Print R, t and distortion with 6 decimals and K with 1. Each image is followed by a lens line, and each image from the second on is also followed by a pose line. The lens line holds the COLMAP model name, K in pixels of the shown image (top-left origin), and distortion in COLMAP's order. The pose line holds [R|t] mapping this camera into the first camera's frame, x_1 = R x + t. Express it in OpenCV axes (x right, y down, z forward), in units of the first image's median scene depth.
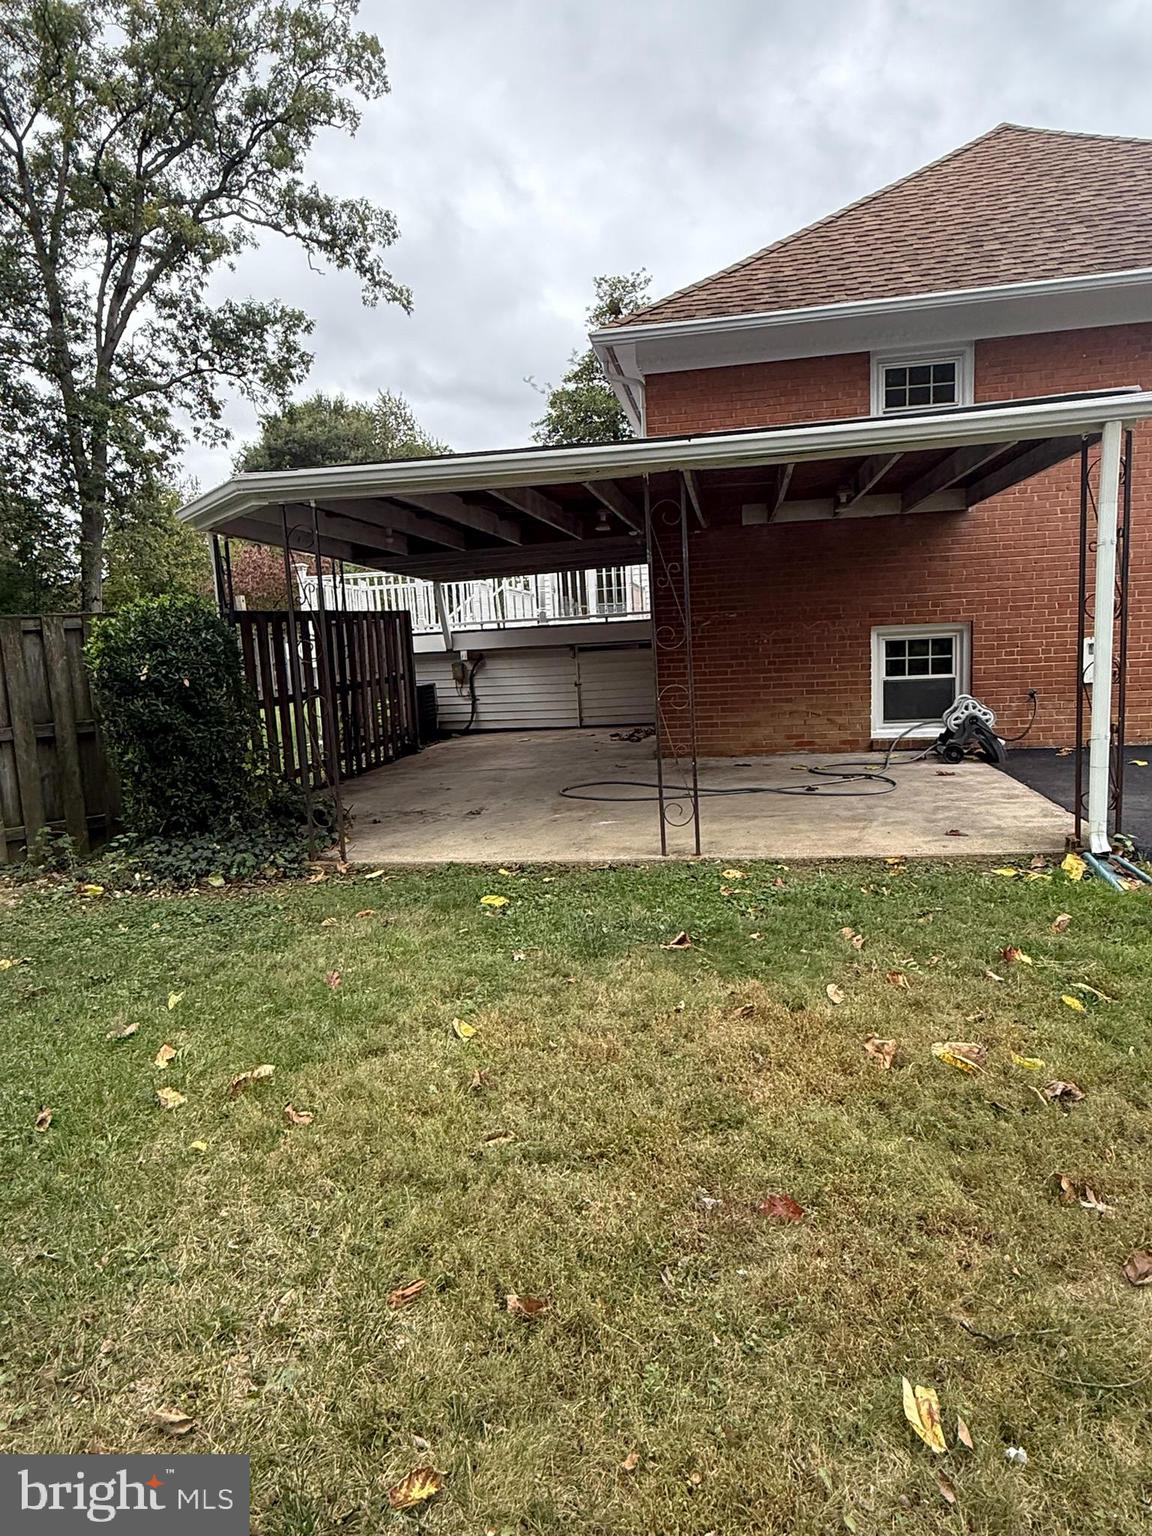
lens RADIAL K [[906.1, 0, 569.8], [0, 906.1, 772.8], [0, 0, 1]] dist [-0.005857, 0.001759]
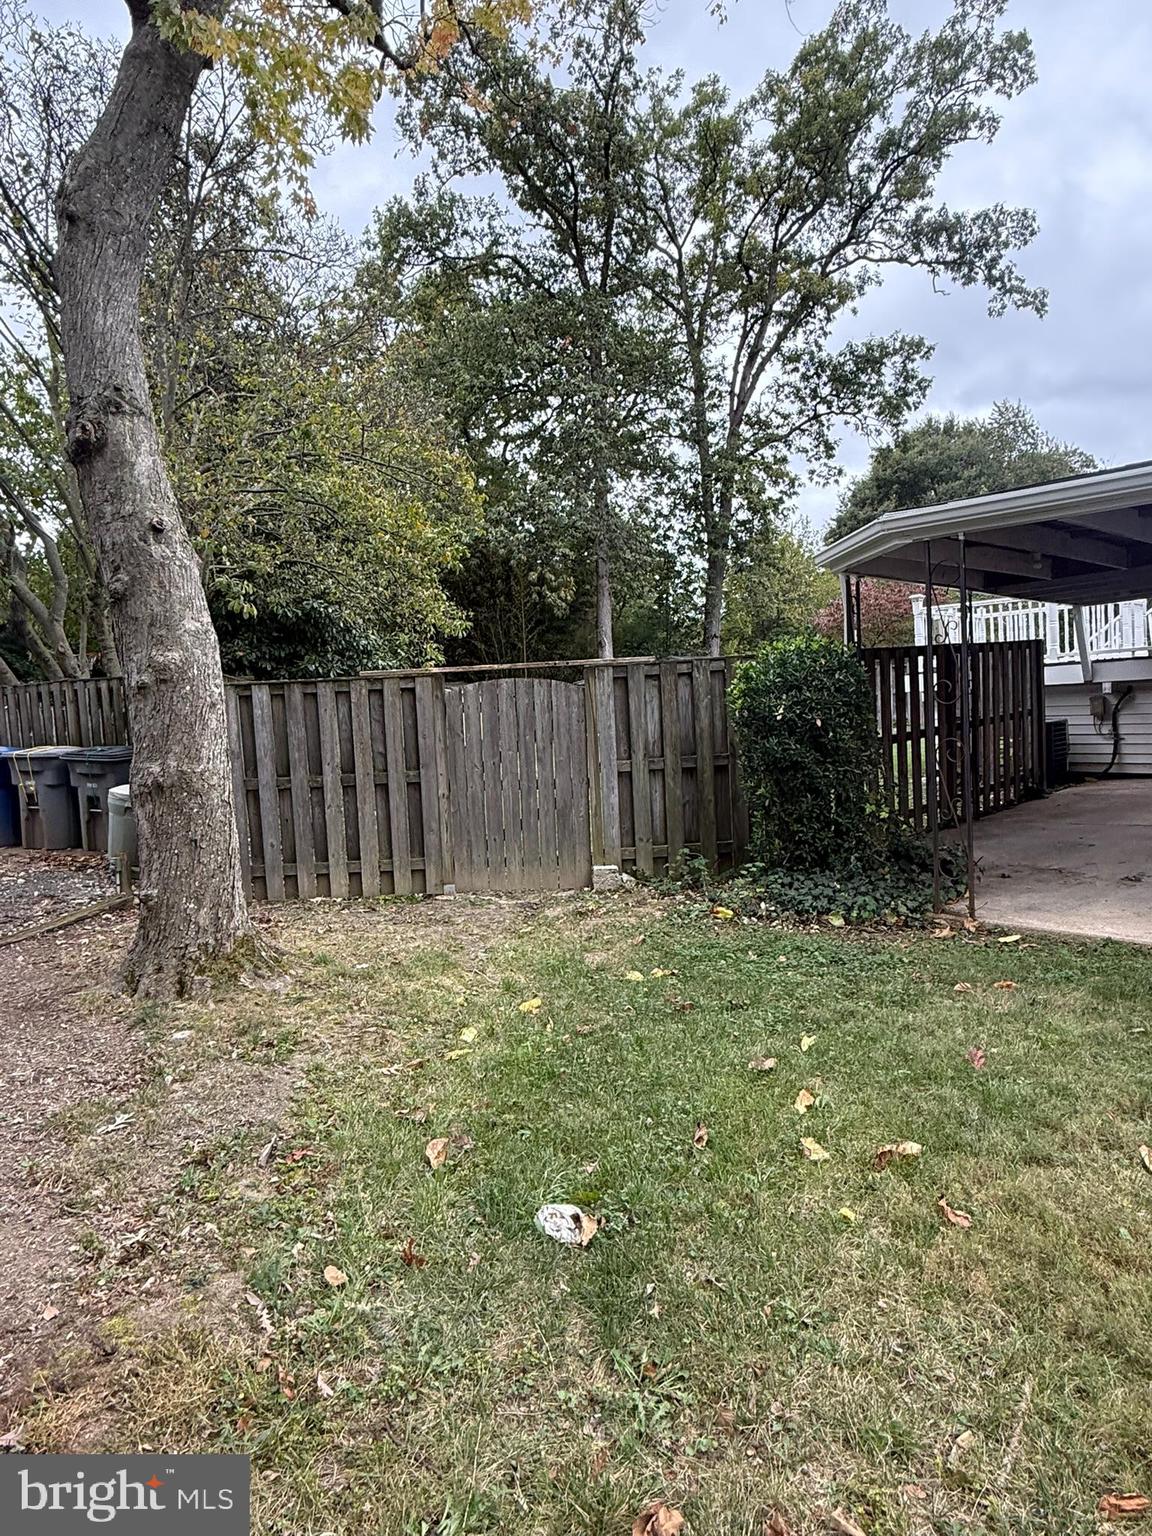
lens RADIAL K [[906.1, 0, 570.9], [0, 906.1, 769.5], [0, 0, 1]] dist [-0.005857, 0.001759]
pose [[0.809729, 0.045719, -0.585020, -0.009292], [-0.065679, 0.997757, -0.012932, -0.002865], [0.583116, 0.048896, 0.810916, 0.001237]]
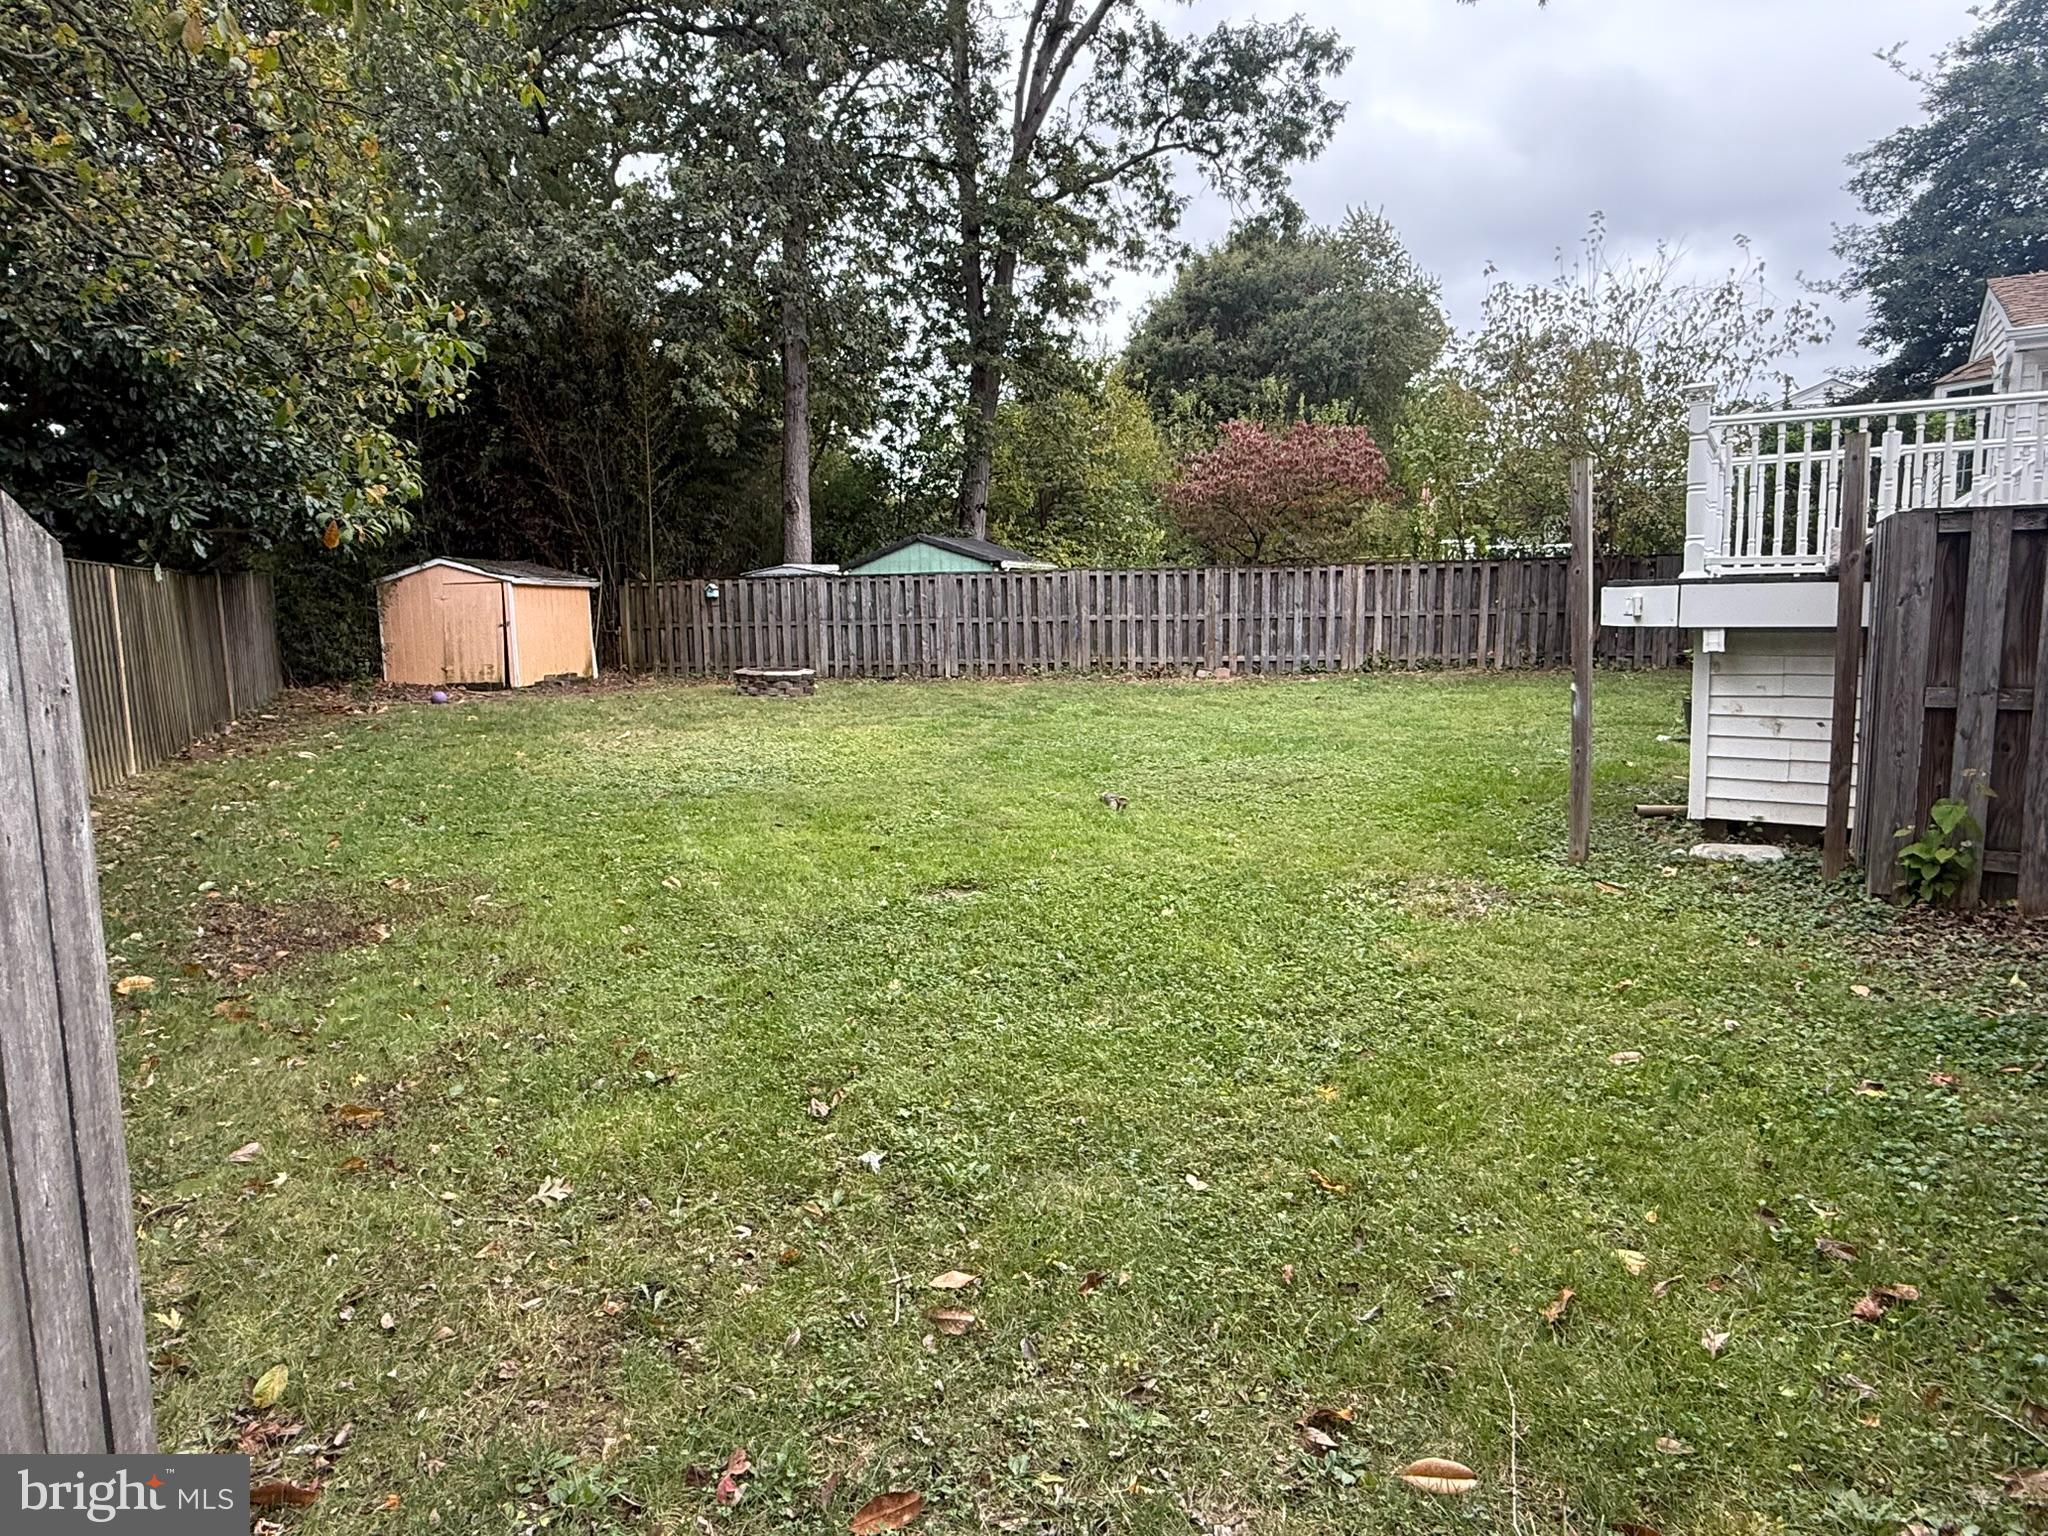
lens RADIAL K [[1208.1, 0, 1026.8], [0, 1208.1, 776.5], [0, 0, 1]] dist [-0.005857, 0.001759]
pose [[0.930929, 0.089822, -0.353981, -0.178834], [-0.084903, 0.995954, 0.029437, -0.025270], [0.355193, 0.002650, 0.934789, 0.200121]]
